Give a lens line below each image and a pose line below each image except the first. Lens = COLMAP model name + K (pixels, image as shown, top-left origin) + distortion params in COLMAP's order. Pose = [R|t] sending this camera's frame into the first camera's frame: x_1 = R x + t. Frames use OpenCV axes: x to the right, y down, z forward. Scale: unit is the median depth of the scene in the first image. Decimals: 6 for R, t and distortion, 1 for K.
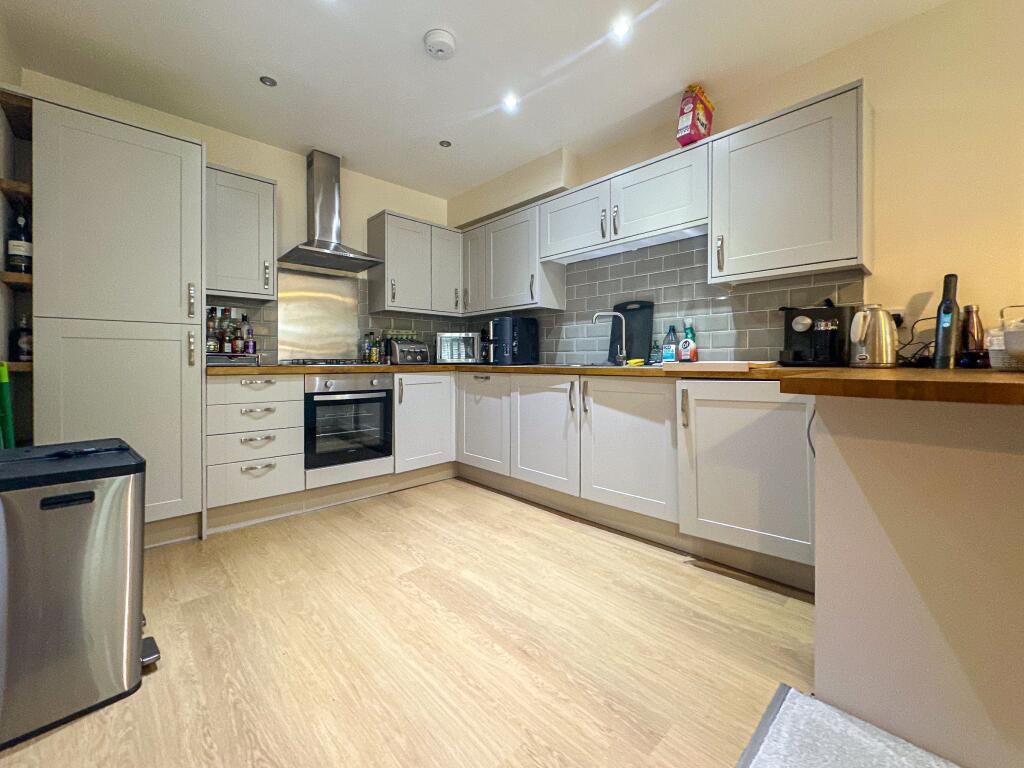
lens RADIAL K [[419.7, 0, 503.5], [0, 419.7, 360.2], [0, 0, 1]] dist [-0.004101, 0.000000]
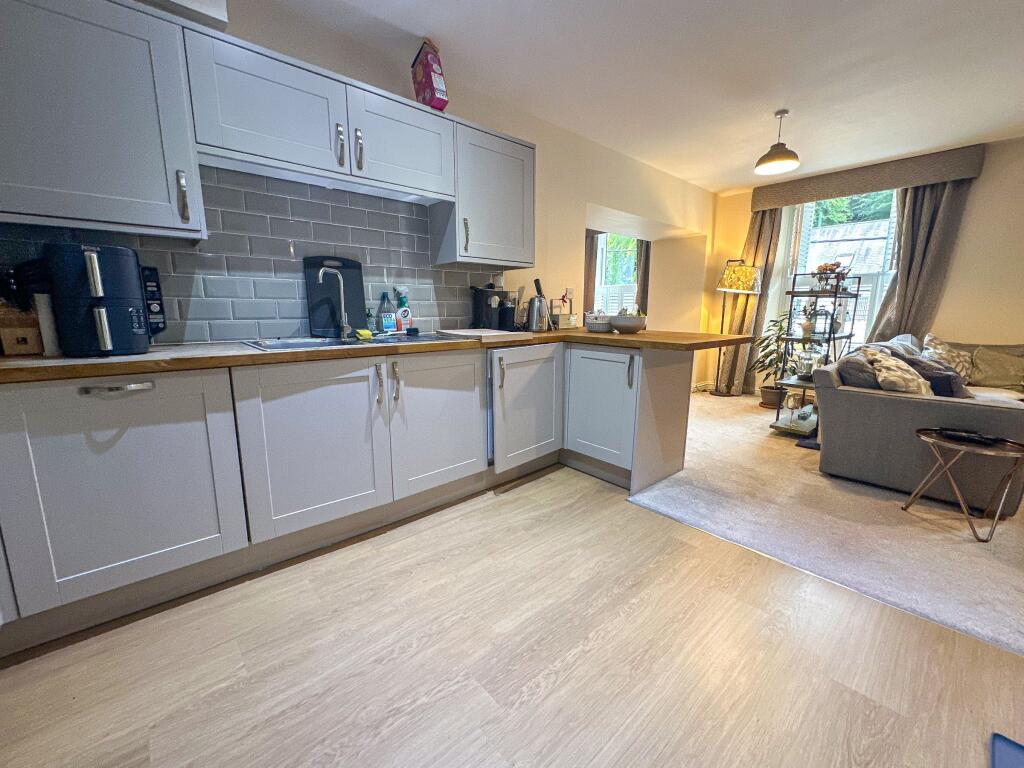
lens RADIAL K [[419.7, 0, 510.3], [0, 419.7, 381.7], [0, 0, 1]] dist [-0.004101, 0.000000]
pose [[0.027179, -0.171524, 0.984805, -0.532897], [-0.005783, 0.985125, 0.171740, -0.046852], [-0.999614, -0.010363, 0.025783, 0.672413]]
